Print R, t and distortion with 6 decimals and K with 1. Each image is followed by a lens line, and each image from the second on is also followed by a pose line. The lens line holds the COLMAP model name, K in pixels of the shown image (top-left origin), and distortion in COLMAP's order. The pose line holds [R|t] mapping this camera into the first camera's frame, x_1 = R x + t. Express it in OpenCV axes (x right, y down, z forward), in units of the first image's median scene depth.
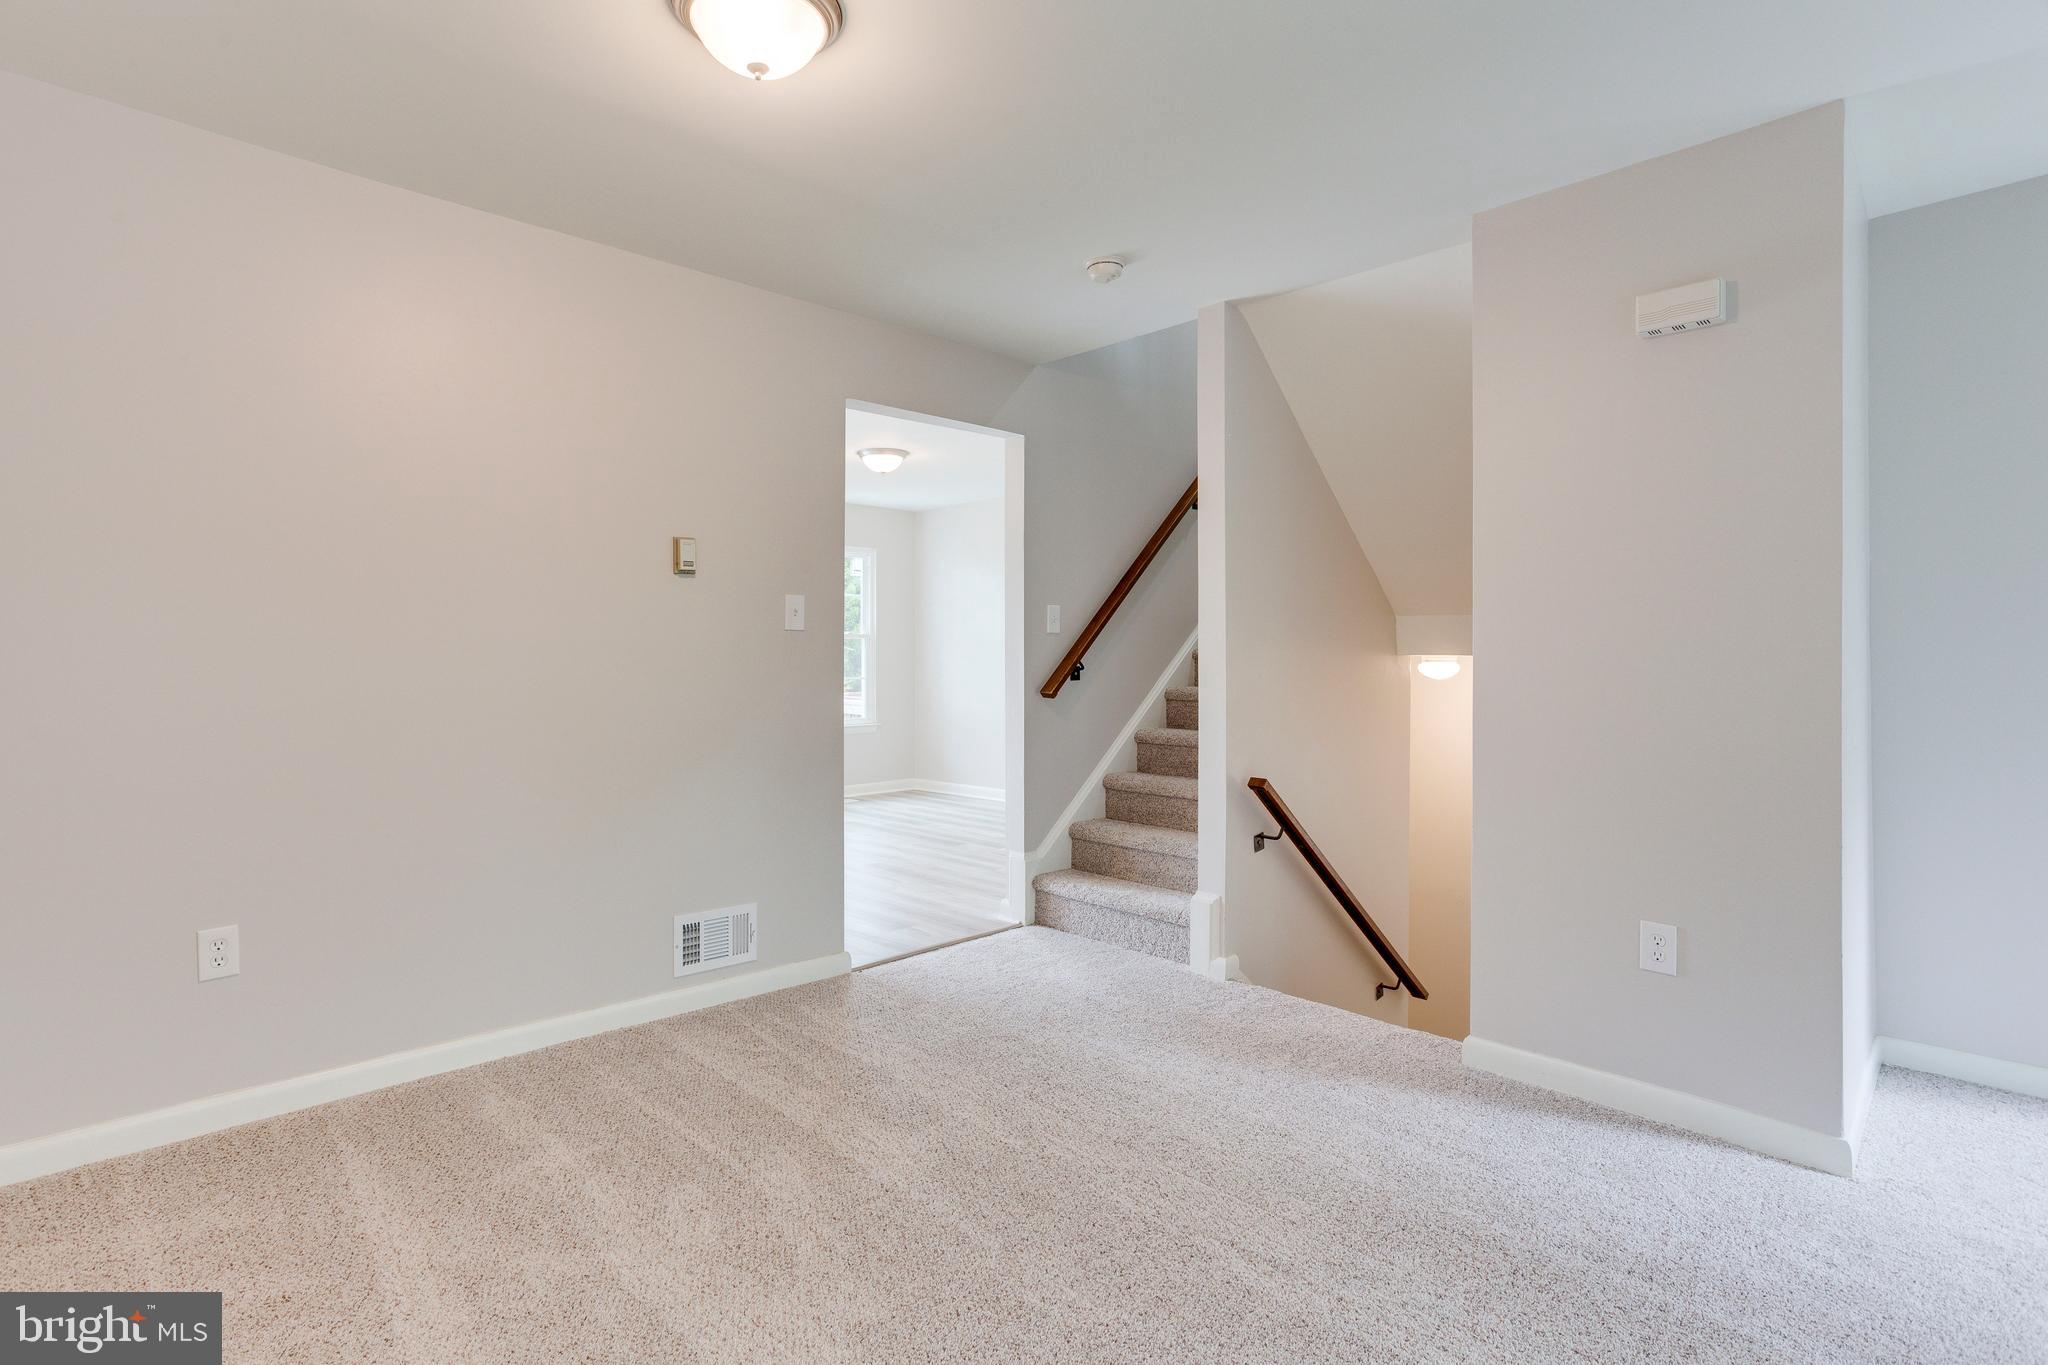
lens RADIAL K [[1002.2, 0, 999.3], [0, 1002.2, 657.1], [0, 0, 1]] dist [-0.043864, 0.028617]
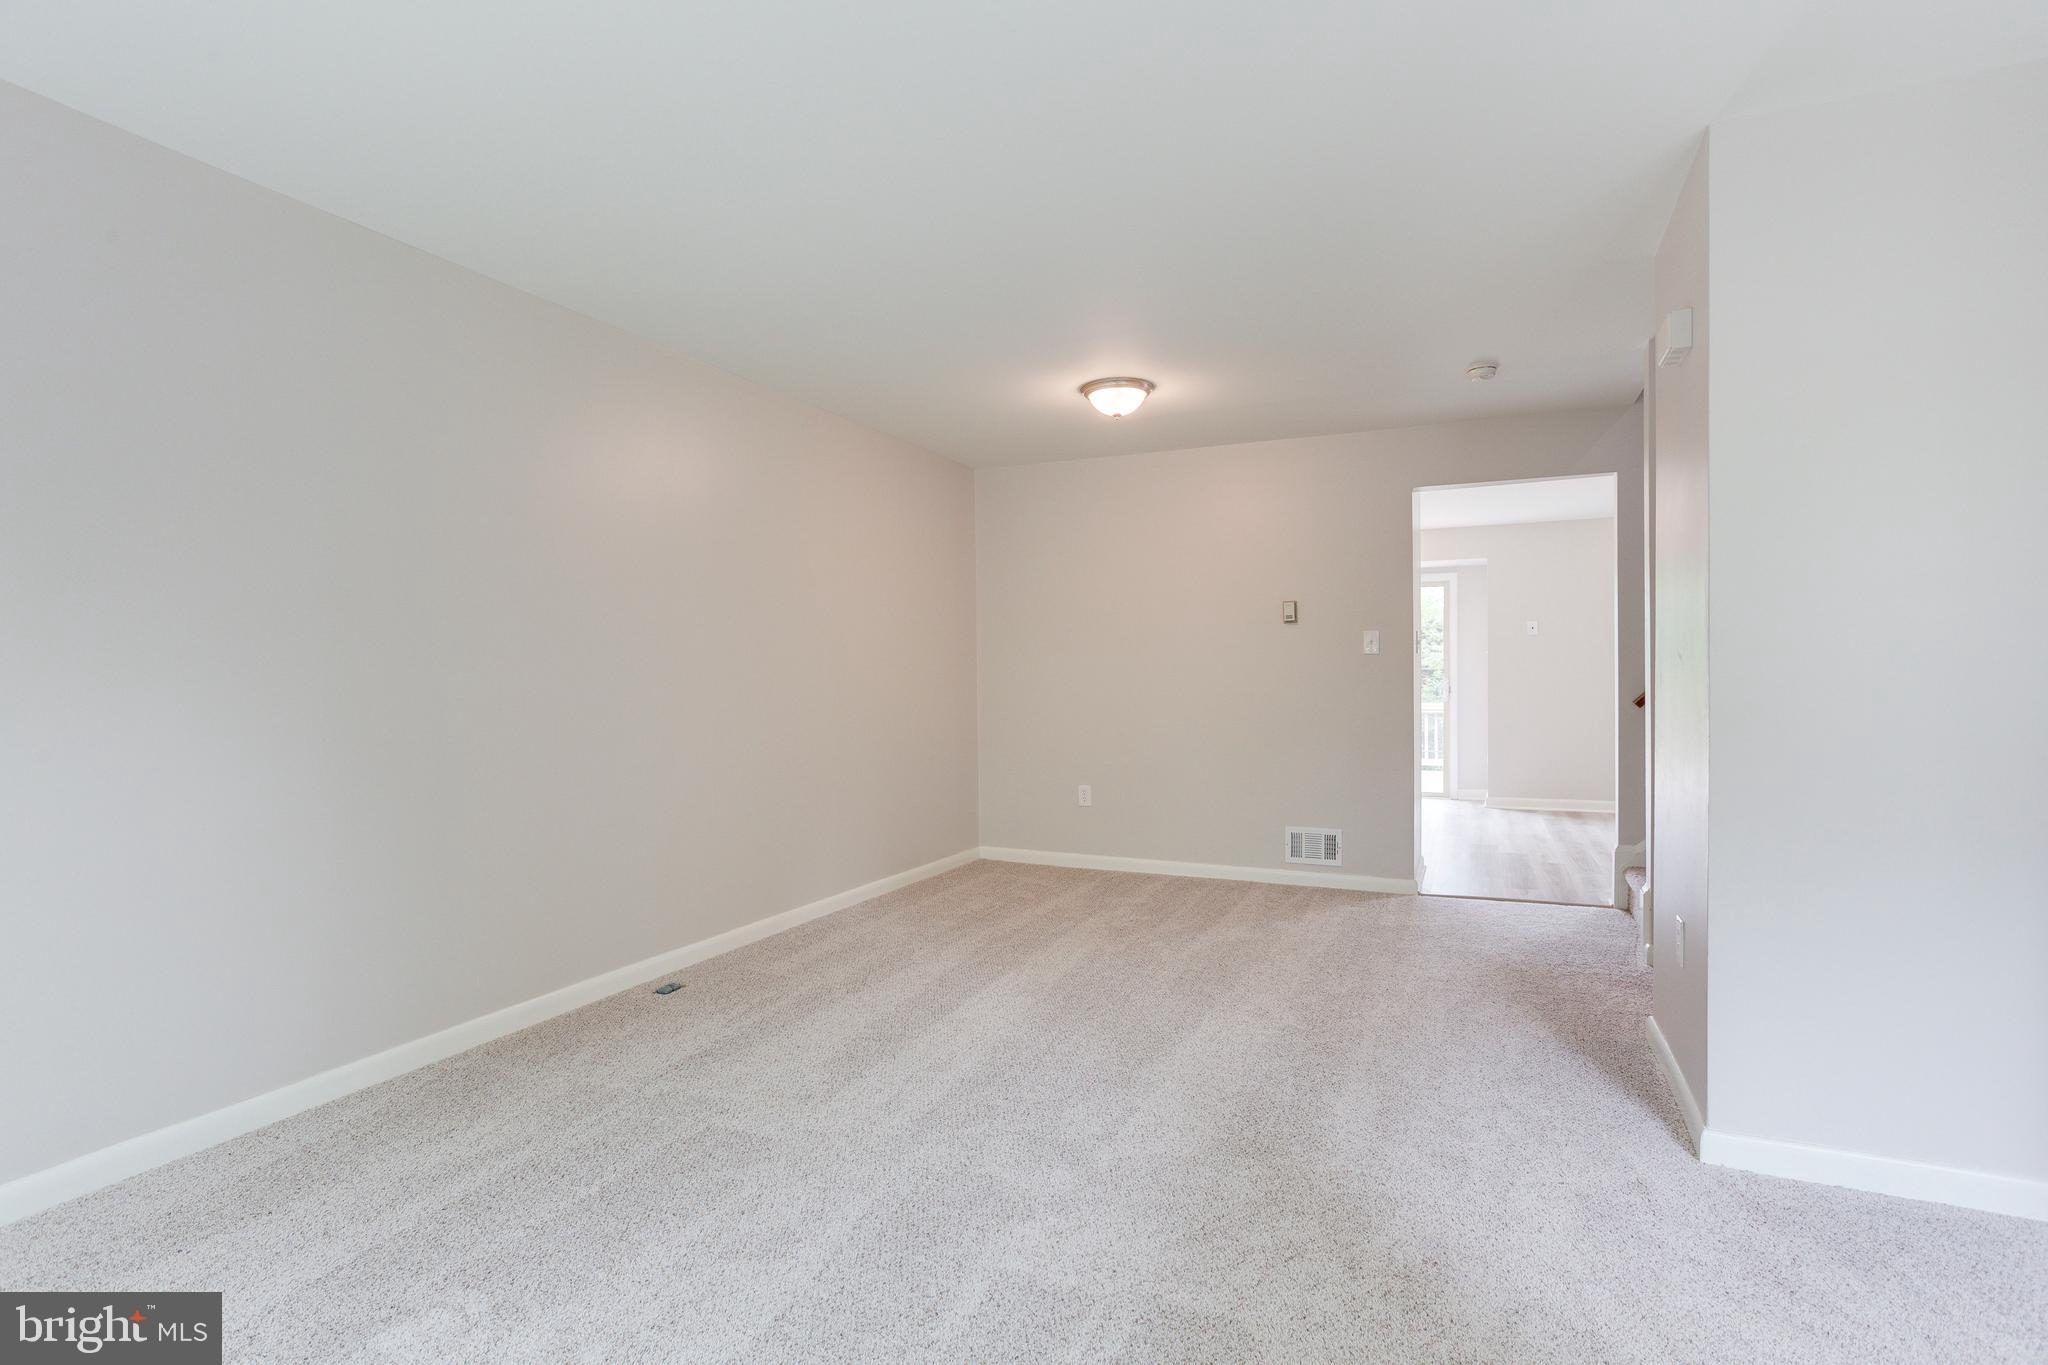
lens RADIAL K [[994.0, 0, 1011.4], [0, 994.0, 696.3], [0, 0, 1]] dist [-0.046985, 0.029189]
pose [[0.363176, 0.016250, -0.931579, 1.056772], [0.006798, 0.999775, 0.020090, 0.002583], [0.931696, -0.013629, 0.362984, -0.041627]]
